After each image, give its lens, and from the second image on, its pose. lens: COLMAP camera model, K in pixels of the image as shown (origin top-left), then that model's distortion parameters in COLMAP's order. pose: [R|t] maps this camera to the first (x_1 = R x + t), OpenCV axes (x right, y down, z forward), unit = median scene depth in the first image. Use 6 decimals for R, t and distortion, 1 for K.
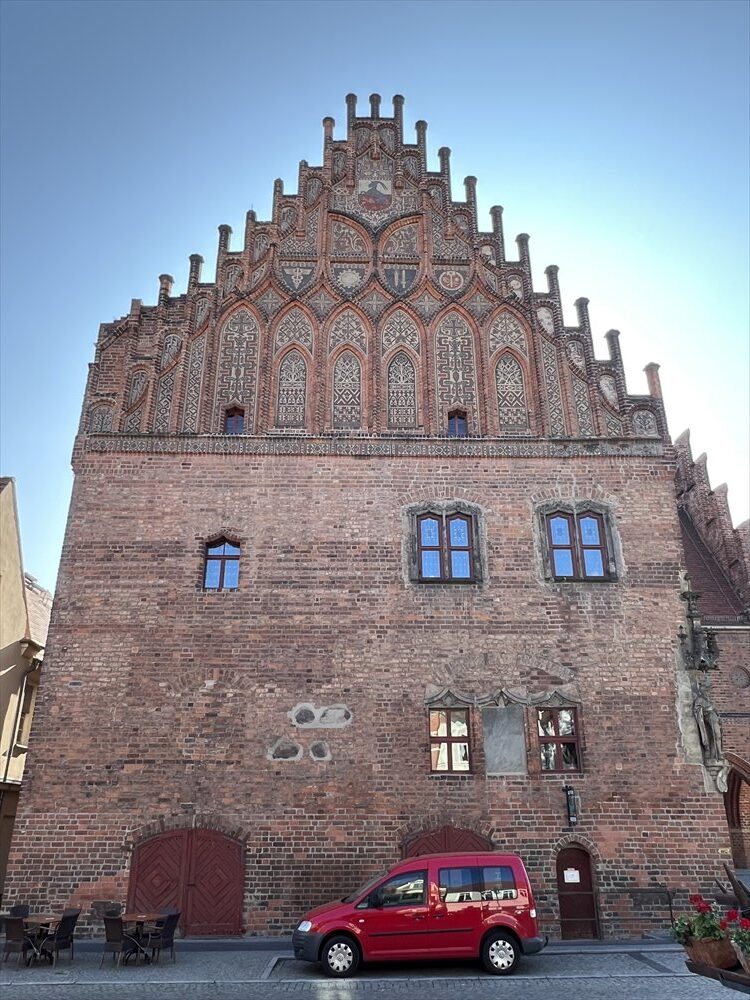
lens RADIAL K [[761.0, 0, 379.9], [0, 761.0, 504.4], [0, 0, 1]] dist [0.006869, -0.002380]
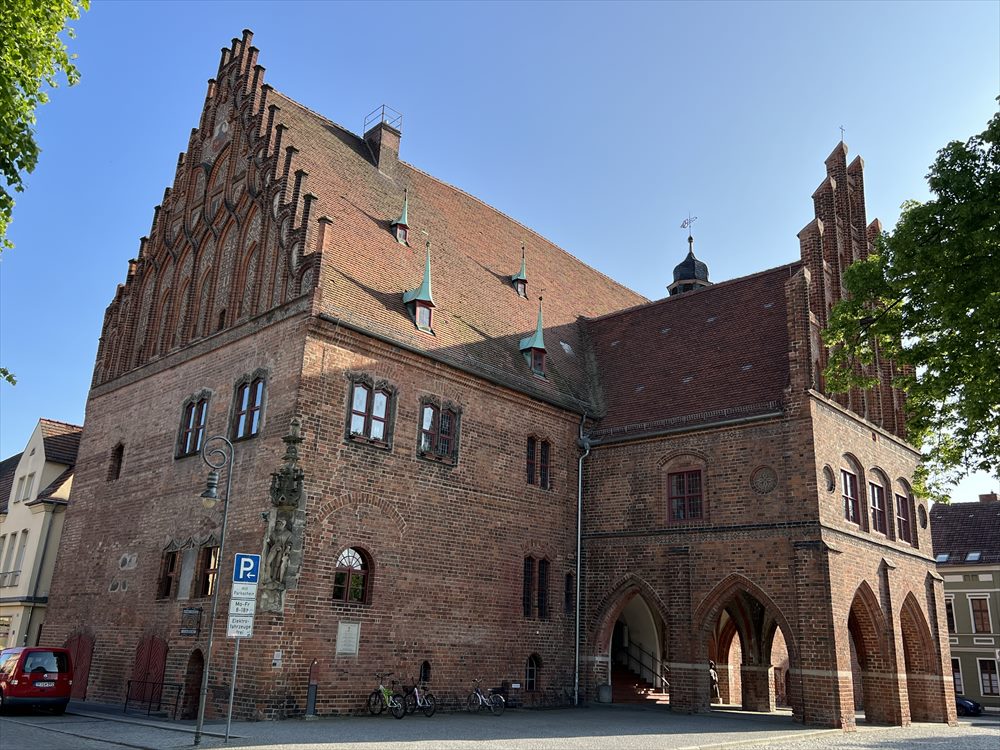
lens RADIAL K [[868.4, 0, 501.3], [0, 868.4, 378.3], [0, 0, 1]] dist [0.016828, 0.007604]
pose [[0.701743, -0.187282, -0.687373, 1.546234], [0.236790, 0.971291, -0.022898, 0.137185], [0.671927, -0.146695, 0.725944, 0.305354]]
